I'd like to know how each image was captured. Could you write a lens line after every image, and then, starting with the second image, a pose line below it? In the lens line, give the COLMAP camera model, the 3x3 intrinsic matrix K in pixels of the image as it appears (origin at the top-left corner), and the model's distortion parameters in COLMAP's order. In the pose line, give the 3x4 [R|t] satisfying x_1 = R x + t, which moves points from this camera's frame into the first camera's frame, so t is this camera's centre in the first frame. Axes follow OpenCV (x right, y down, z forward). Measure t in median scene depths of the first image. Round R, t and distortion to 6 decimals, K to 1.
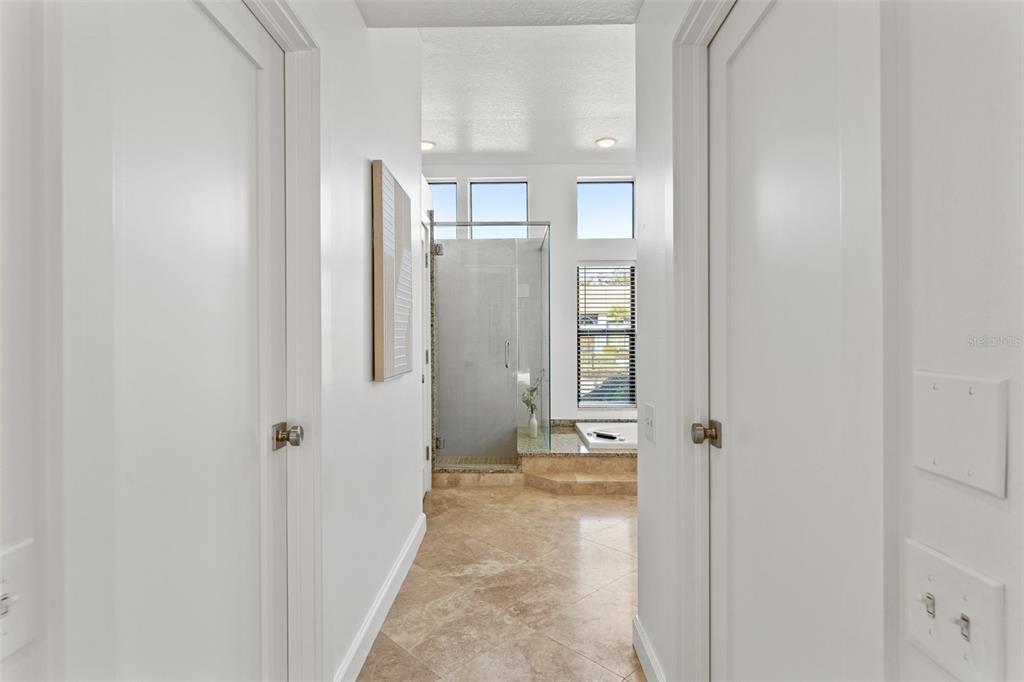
lens RADIAL K [[538.8, 0, 511.6], [0, 538.8, 341.2], [0, 0, 1]] dist [-0.005225, -0.001110]
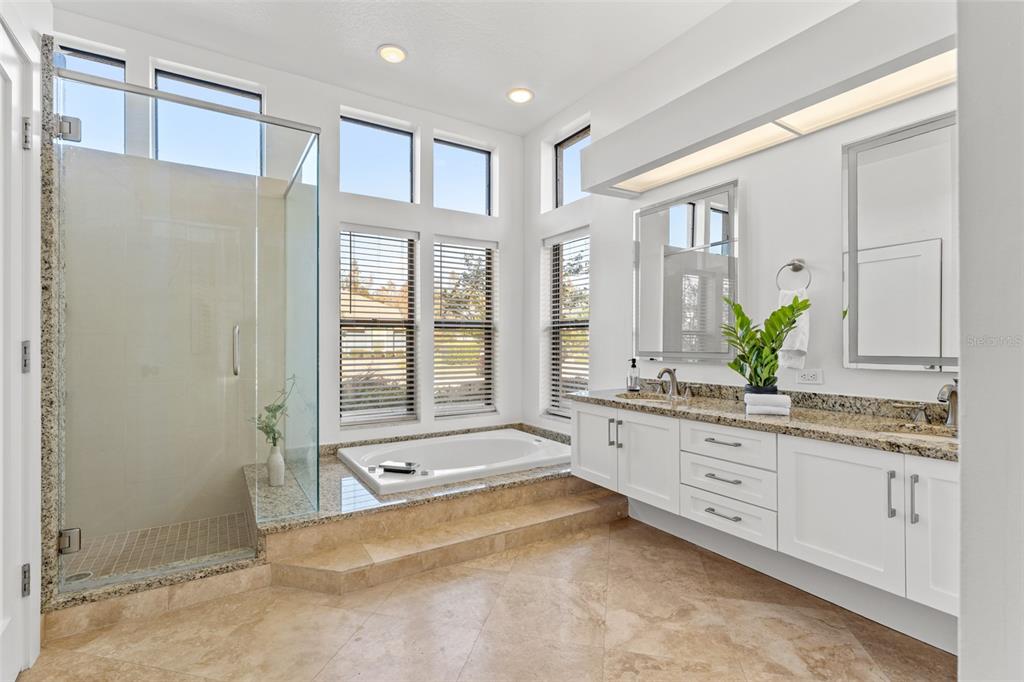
lens RADIAL K [[468.0, 0, 509.2], [0, 468.0, 341.2], [0, 0, 1]] dist [-0.004892, 0.000617]
pose [[0.841945, 0.002946, 0.539555, -0.030180], [0.001226, 0.999972, -0.007373, 0.019114], [-0.539562, 0.006869, 0.841918, 0.457446]]
